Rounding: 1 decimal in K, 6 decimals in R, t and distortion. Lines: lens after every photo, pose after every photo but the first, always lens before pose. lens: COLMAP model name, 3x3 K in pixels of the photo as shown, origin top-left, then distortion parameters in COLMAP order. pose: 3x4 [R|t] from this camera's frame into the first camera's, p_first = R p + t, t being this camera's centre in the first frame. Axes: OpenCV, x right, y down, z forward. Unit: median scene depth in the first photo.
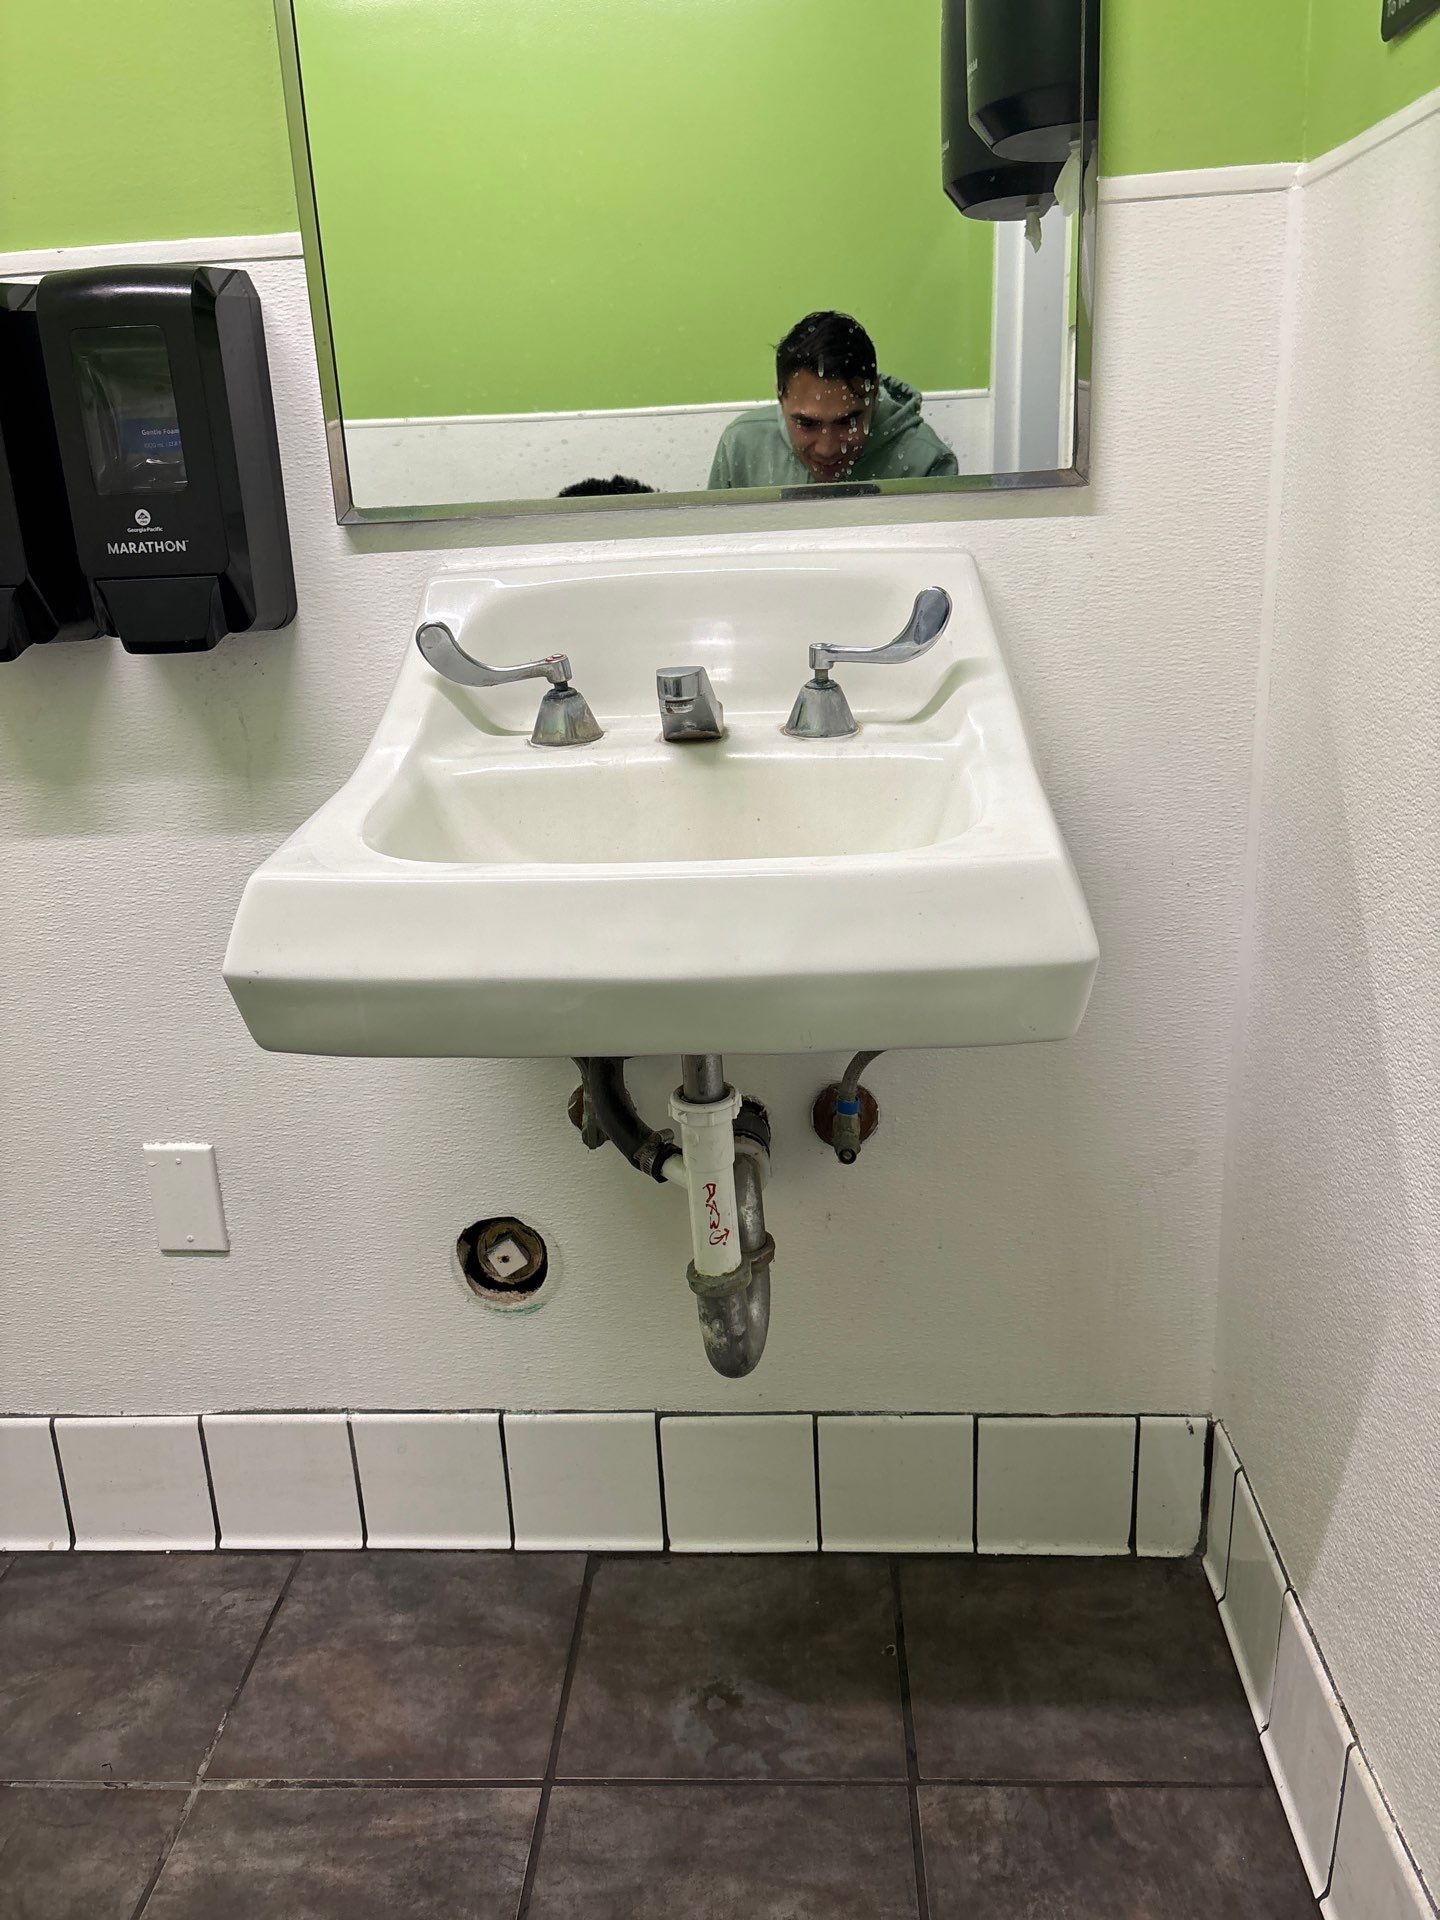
lens RADIAL K [[1443.9, 0, 720.0], [0, 1443.9, 963.1], [0, 0, 1]] dist [0.024358, -0.030753]
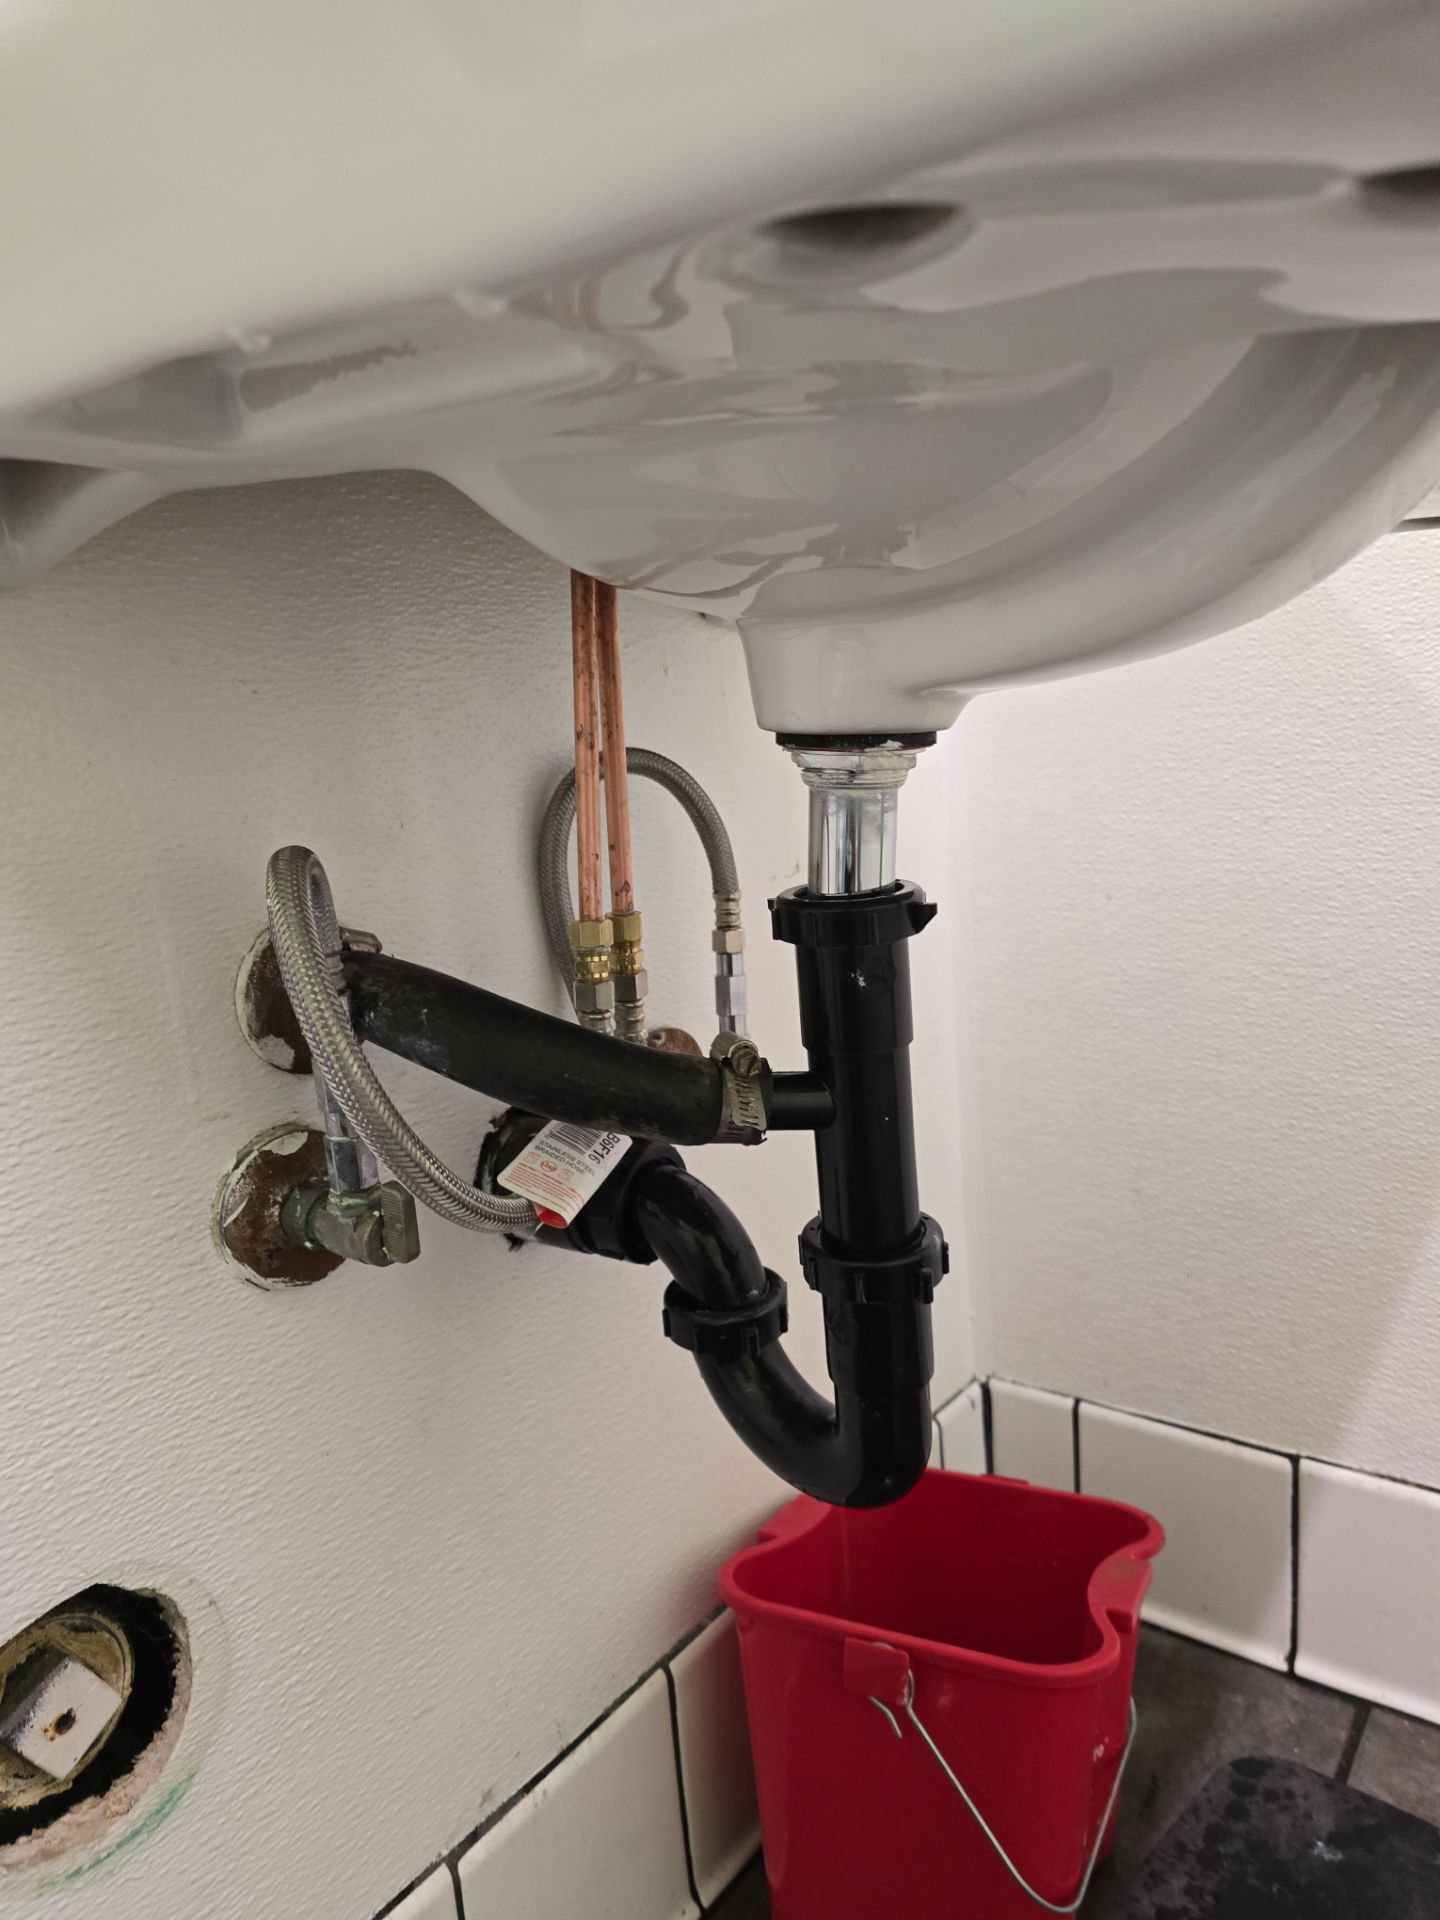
lens RADIAL K [[1310.1, 0, 738.8], [0, 1310.1, 959.0], [0, 0, 1]] dist [0.021030, -0.028346]
pose [[0.553577, -0.125249, 0.823326, -0.333263], [0.295486, 0.953844, -0.053571, 0.096853], [-0.778615, 0.272937, 0.565035, 0.683229]]
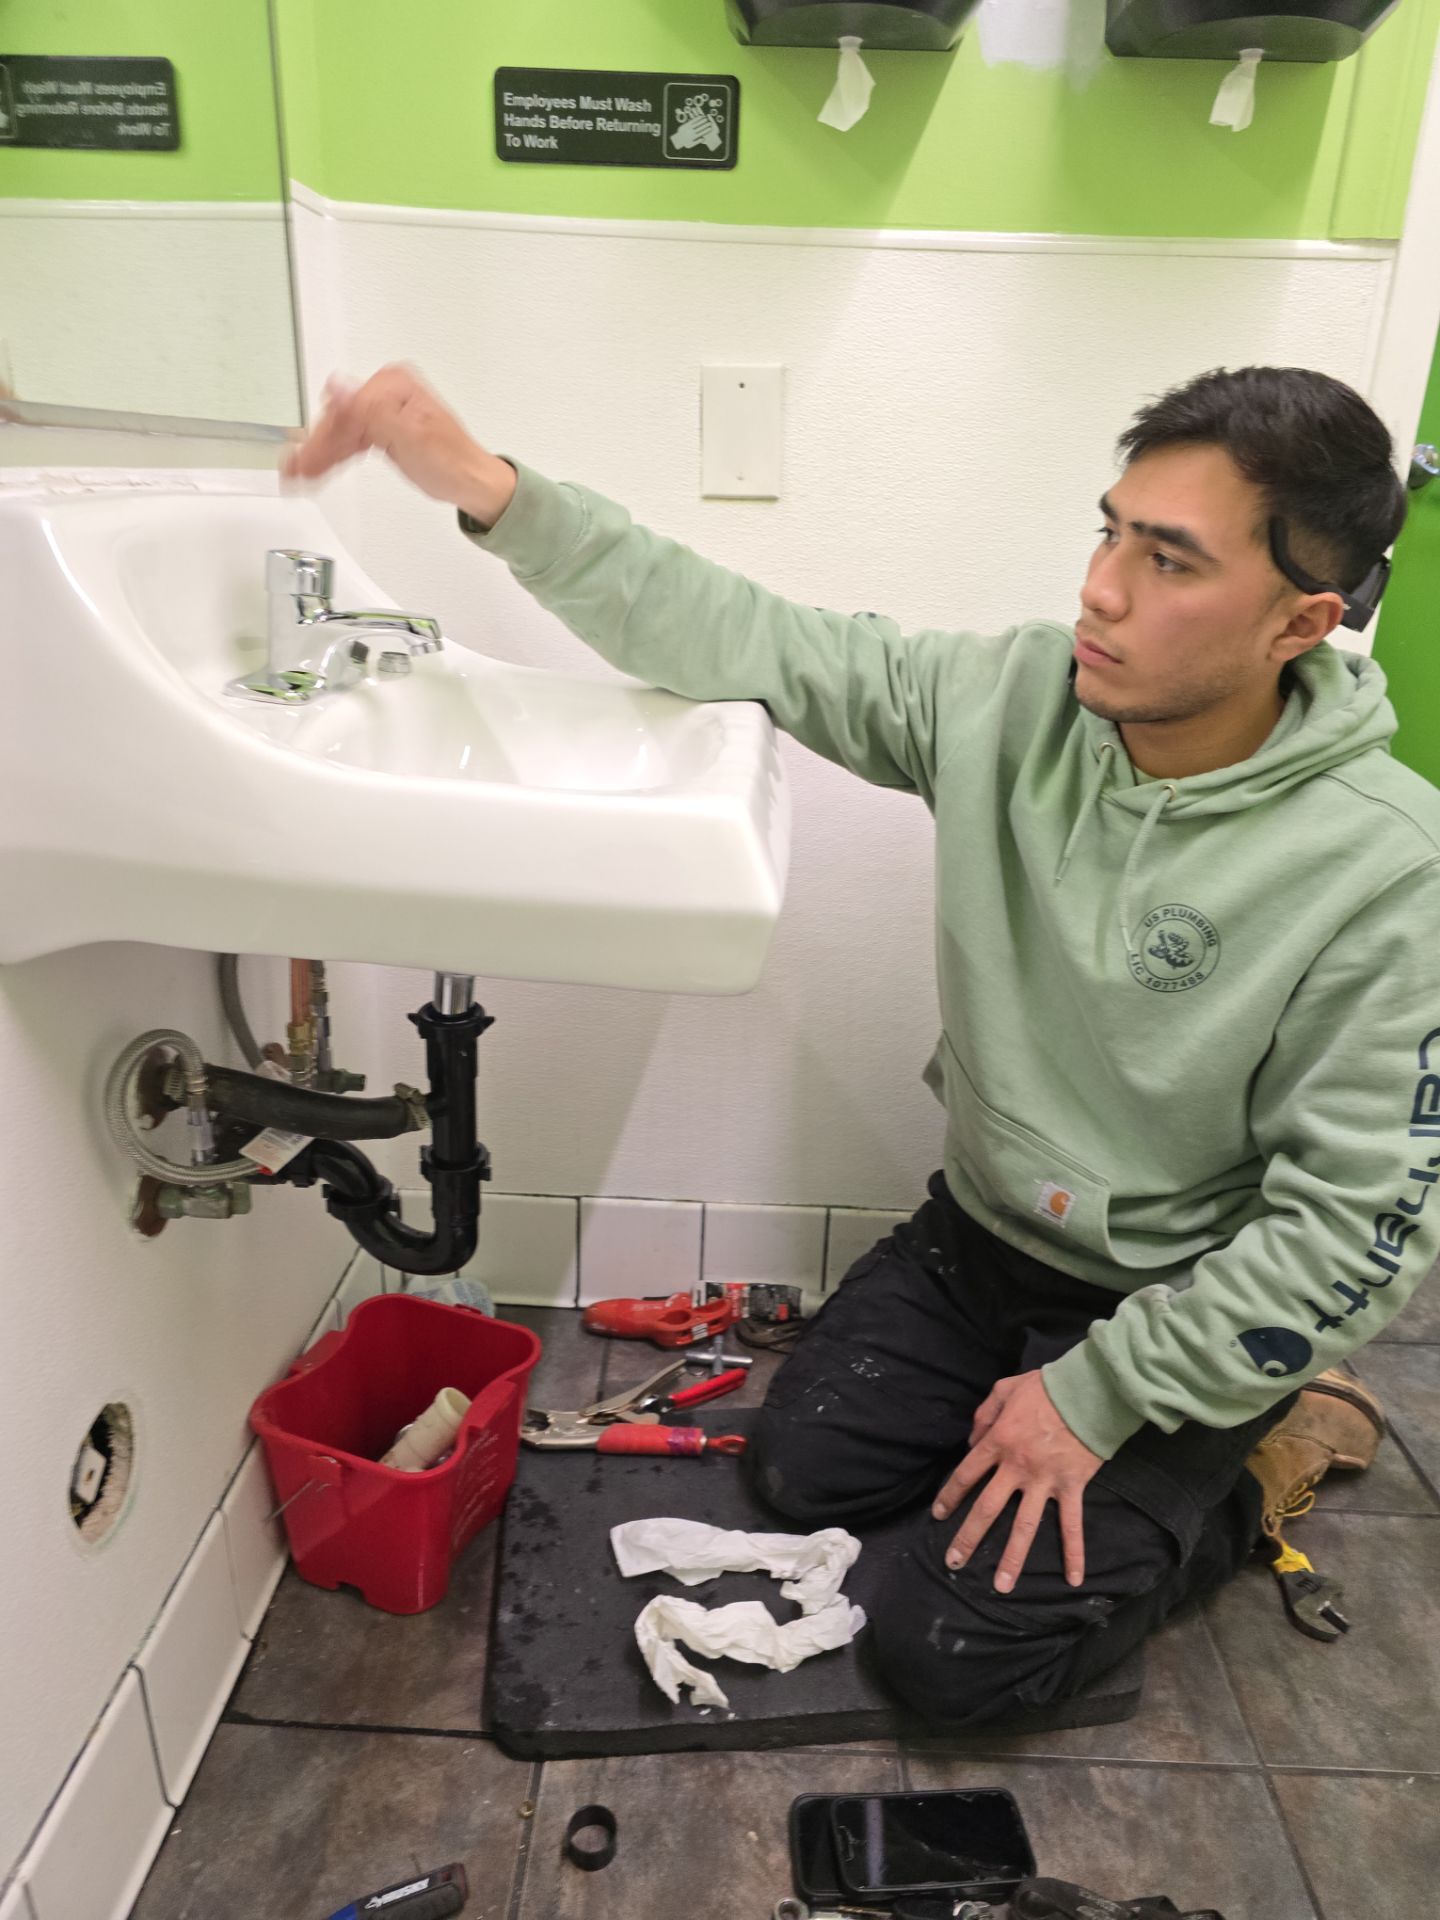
lens RADIAL K [[1281.8, 0, 736.9], [0, 1281.8, 963.1], [0, 0, 1]] dist [0.049437, -0.051021]
pose [[-0.031891, -0.307876, 0.950892, -0.763436], [0.266038, 0.914440, 0.304996, -0.154699], [-0.963435, 0.262700, 0.052744, 0.641572]]
